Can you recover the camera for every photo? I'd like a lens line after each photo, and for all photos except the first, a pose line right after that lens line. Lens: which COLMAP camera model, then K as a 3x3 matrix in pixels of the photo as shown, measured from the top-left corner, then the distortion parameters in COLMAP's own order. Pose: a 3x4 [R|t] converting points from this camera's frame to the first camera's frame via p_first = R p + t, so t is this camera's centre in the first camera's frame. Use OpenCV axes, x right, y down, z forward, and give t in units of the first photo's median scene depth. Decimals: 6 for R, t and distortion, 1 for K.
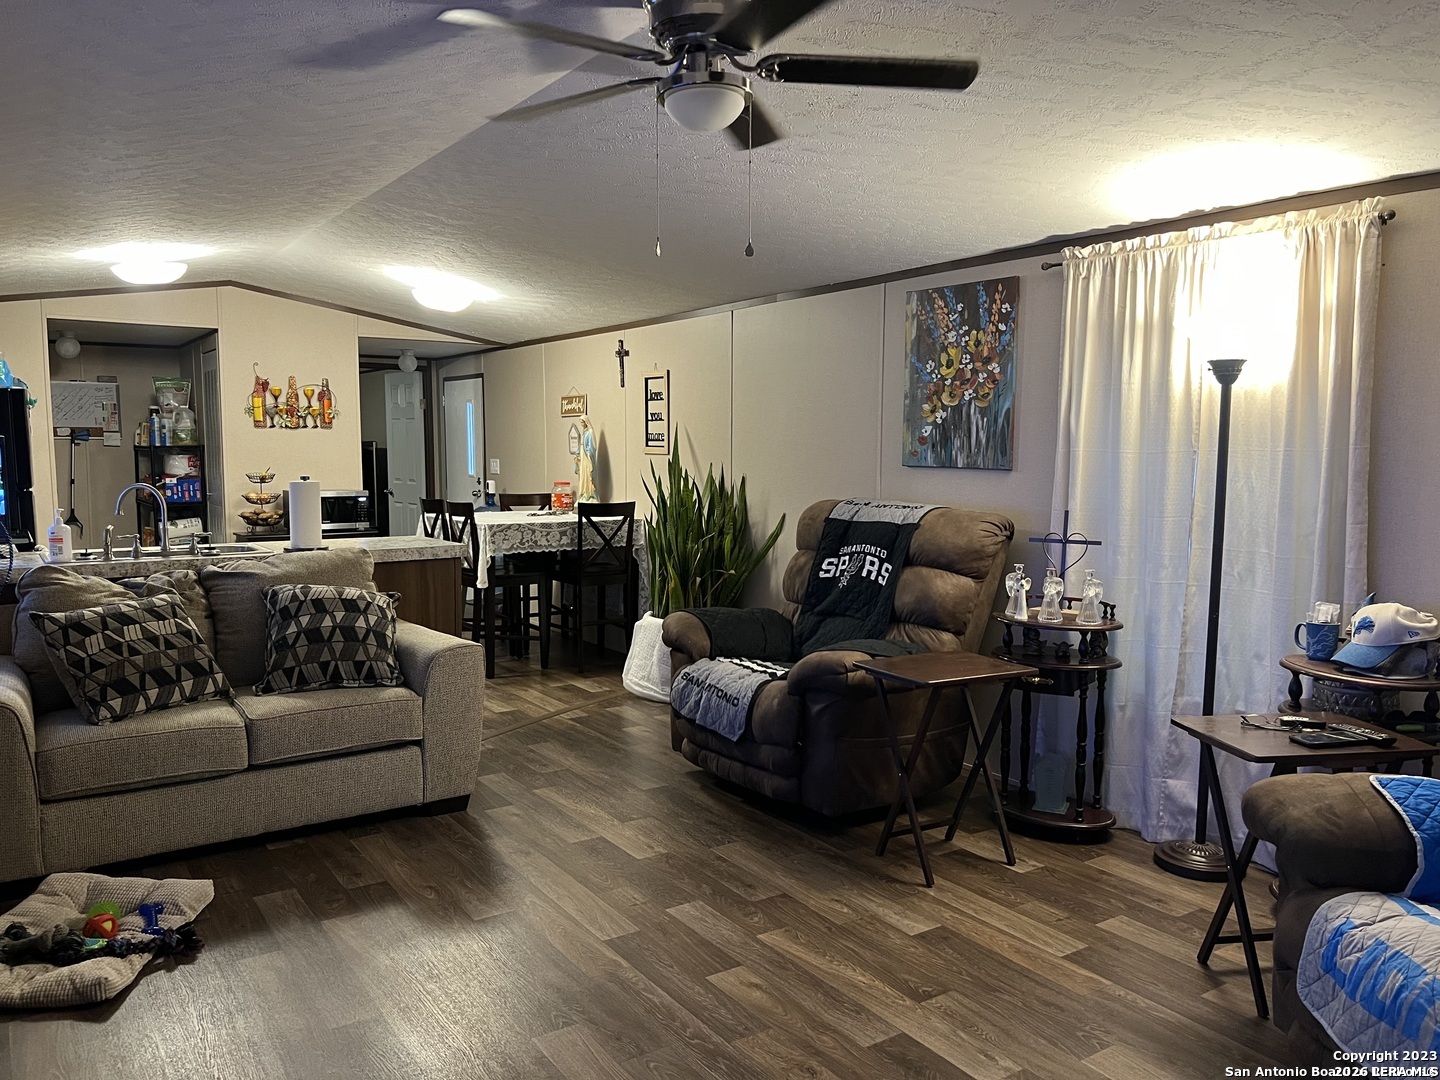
lens RADIAL K [[1080.3, 0, 727.0], [0, 1080.3, 535.1], [0, 0, 1]] dist [-0.008506, -0.000517]
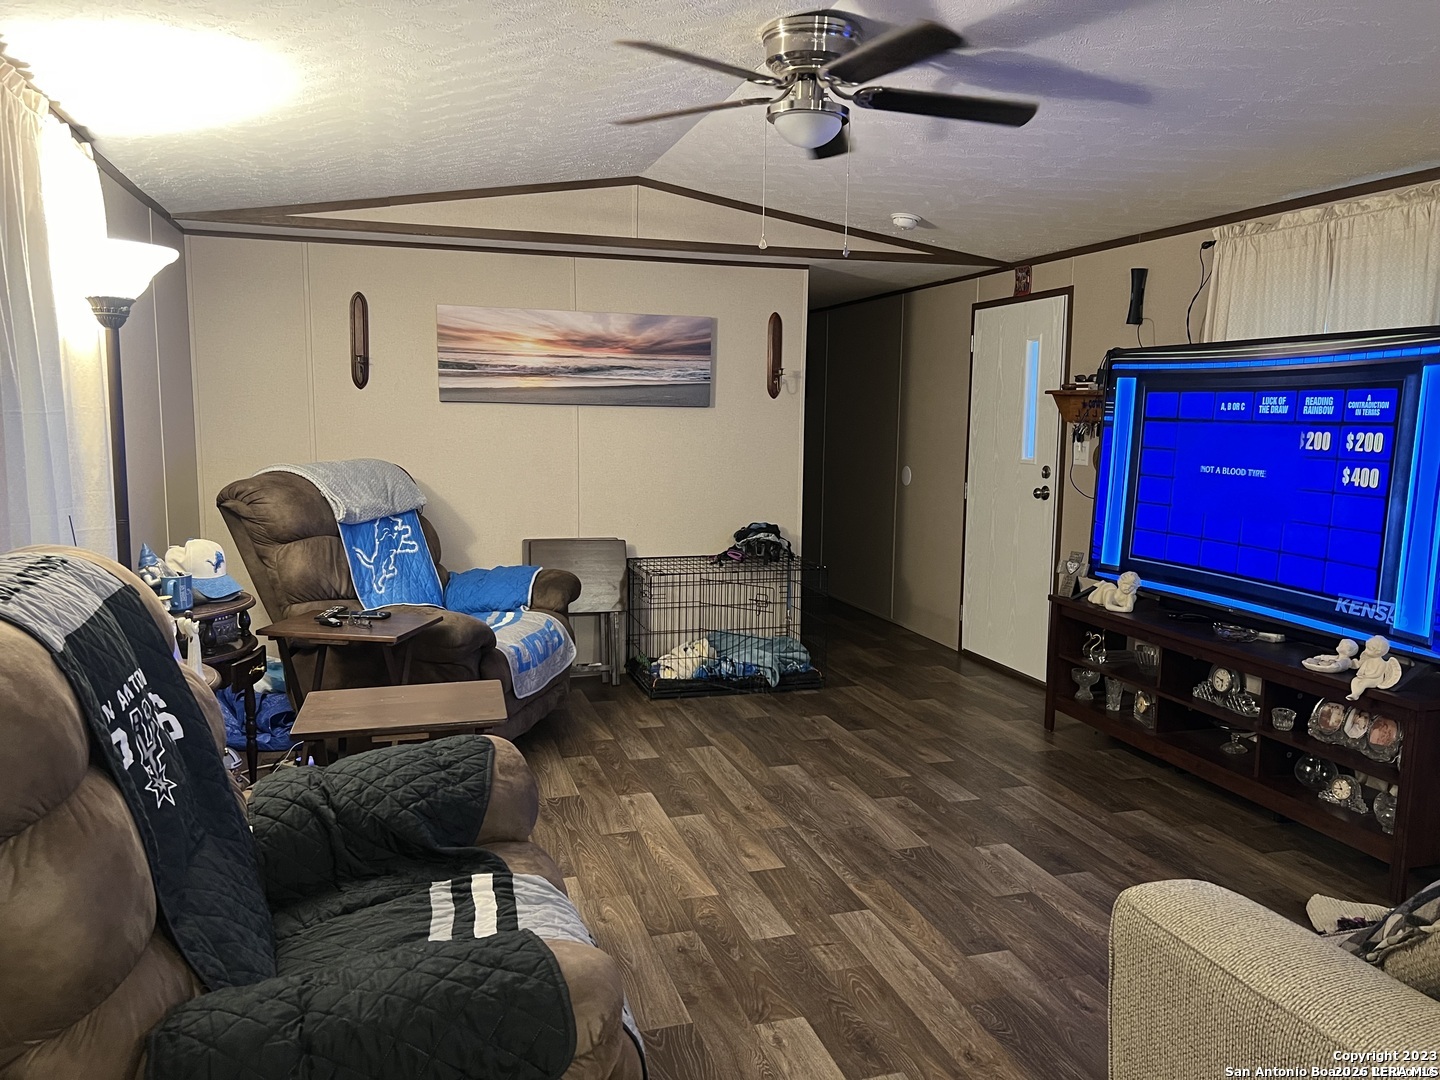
lens RADIAL K [[1080.3, 0, 728.1], [0, 1080.3, 544.0], [0, 0, 1]] dist [-0.008506, -0.000517]
pose [[-0.955590, -0.053006, 0.289894, -0.289969], [0.012164, 0.975759, 0.218510, -0.194844], [-0.294449, 0.212332, -0.931780, 2.097025]]
